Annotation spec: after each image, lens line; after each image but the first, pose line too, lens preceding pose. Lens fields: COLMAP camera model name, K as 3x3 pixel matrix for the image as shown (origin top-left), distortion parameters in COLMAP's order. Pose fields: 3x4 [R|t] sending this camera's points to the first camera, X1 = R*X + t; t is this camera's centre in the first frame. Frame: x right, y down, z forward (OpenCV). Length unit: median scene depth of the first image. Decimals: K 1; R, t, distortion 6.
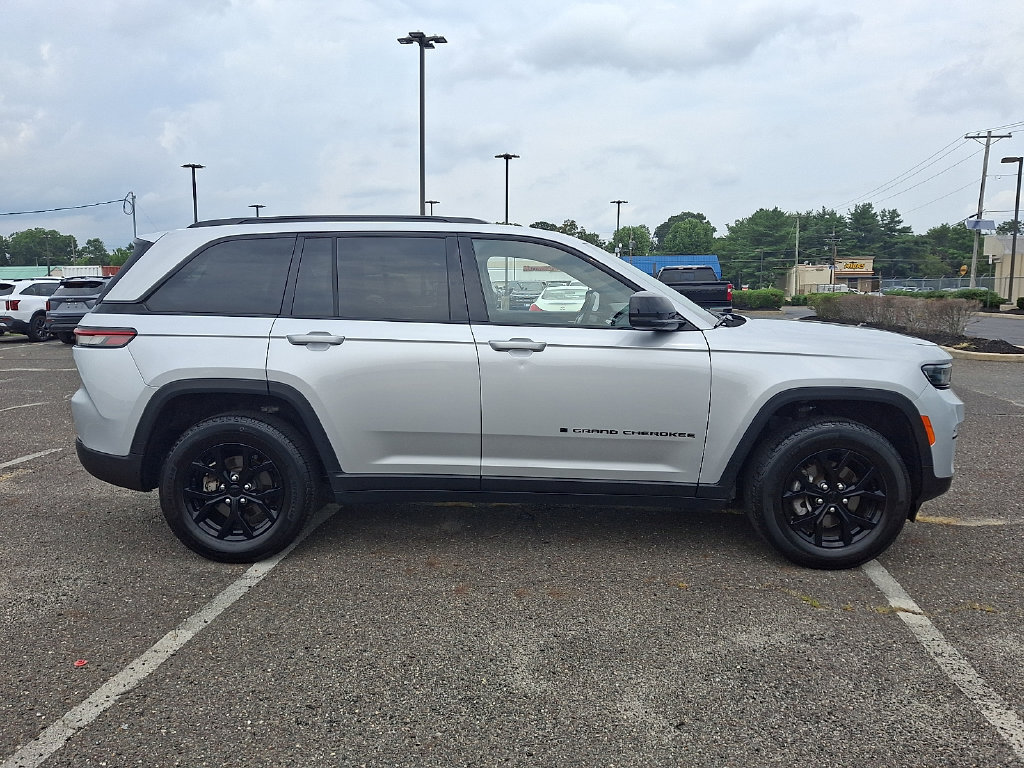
lens RADIAL K [[766.9, 0, 508.7], [0, 766.9, 369.5], [0, 0, 1]] dist [0.009272, 0.001939]
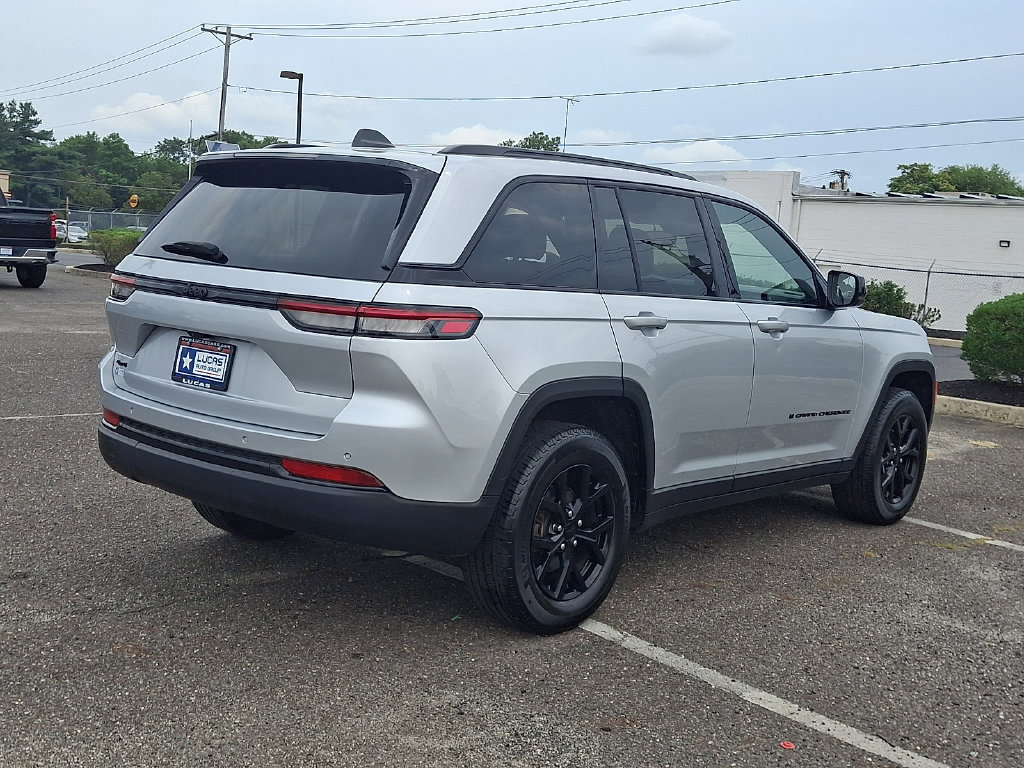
lens RADIAL K [[1164.5, 0, 502.1], [0, 1164.5, 389.1], [0, 0, 1]] dist [0.241416, -0.656317]
pose [[0.629142, -0.052153, 0.775539, -1.206347], [0.020465, 0.998512, 0.050545, -0.033139], [-0.777021, -0.015929, 0.629273, 0.341016]]
